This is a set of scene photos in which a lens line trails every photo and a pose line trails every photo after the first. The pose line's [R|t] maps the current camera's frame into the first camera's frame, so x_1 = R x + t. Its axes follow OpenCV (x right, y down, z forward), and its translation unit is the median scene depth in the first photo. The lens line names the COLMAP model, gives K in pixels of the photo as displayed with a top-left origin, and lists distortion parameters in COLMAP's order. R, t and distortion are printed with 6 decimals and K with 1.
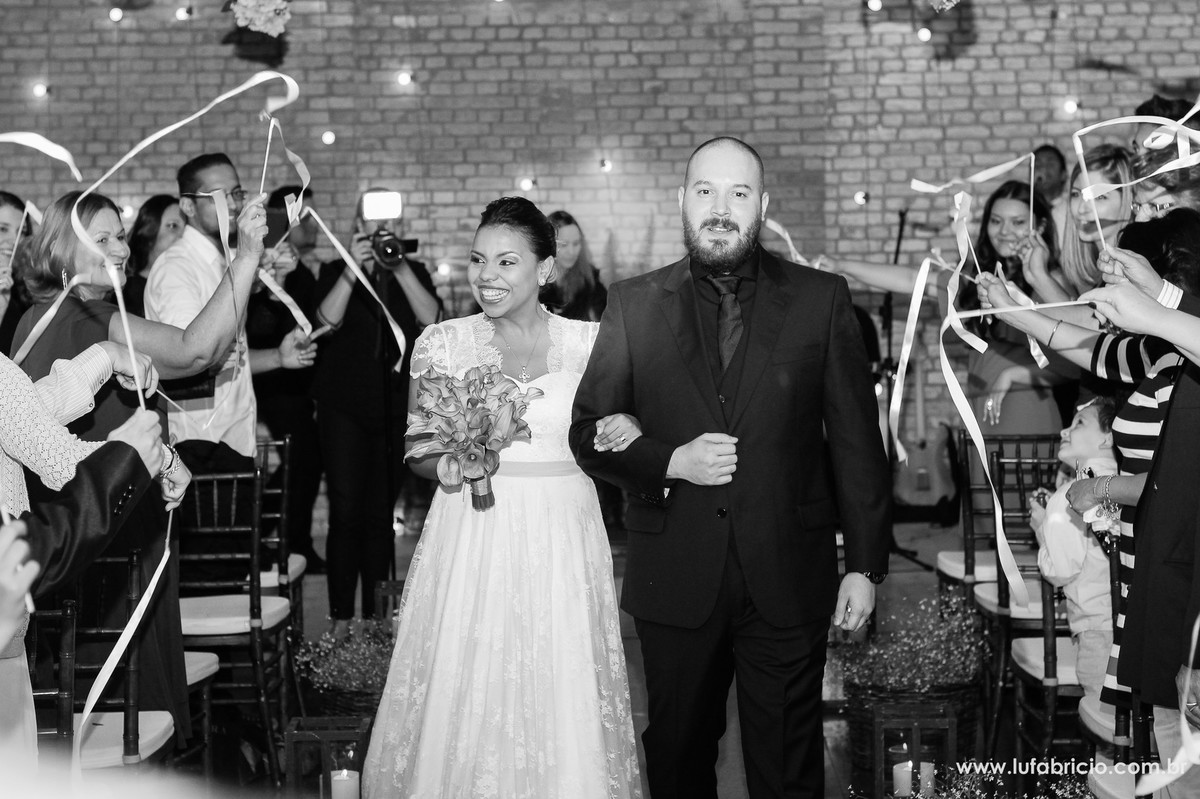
lens RADIAL K [[2918.1, 0, 590.1], [0, 2918.1, 403.2], [0, 0, 1]] dist [-0.072279, 0.000000]
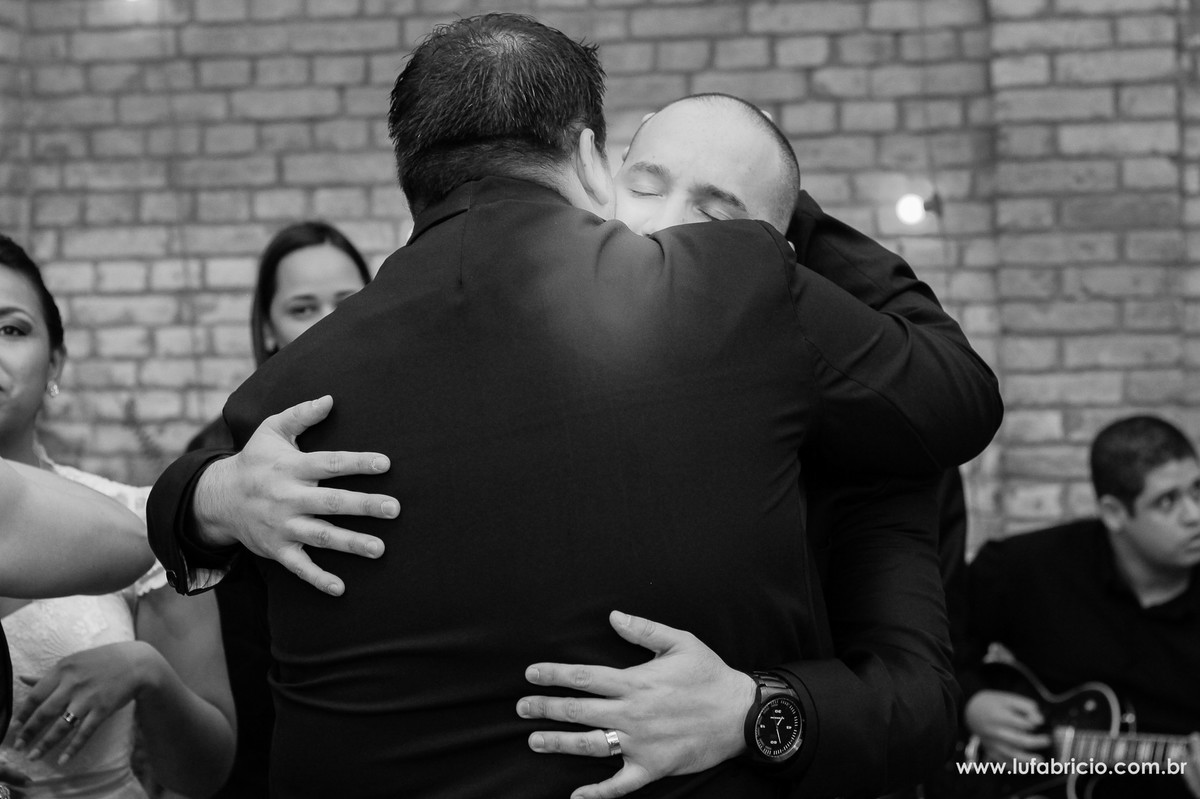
lens RADIAL K [[2918.1, 0, 562.9], [0, 2918.1, 366.5], [0, 0, 1]] dist [-0.072279, 0.000000]
pose [[0.984459, -0.007785, -0.175442, 0.067194], [0.004227, 0.999778, -0.020645, -0.048715], [0.175563, 0.019582, 0.984273, 0.606834]]
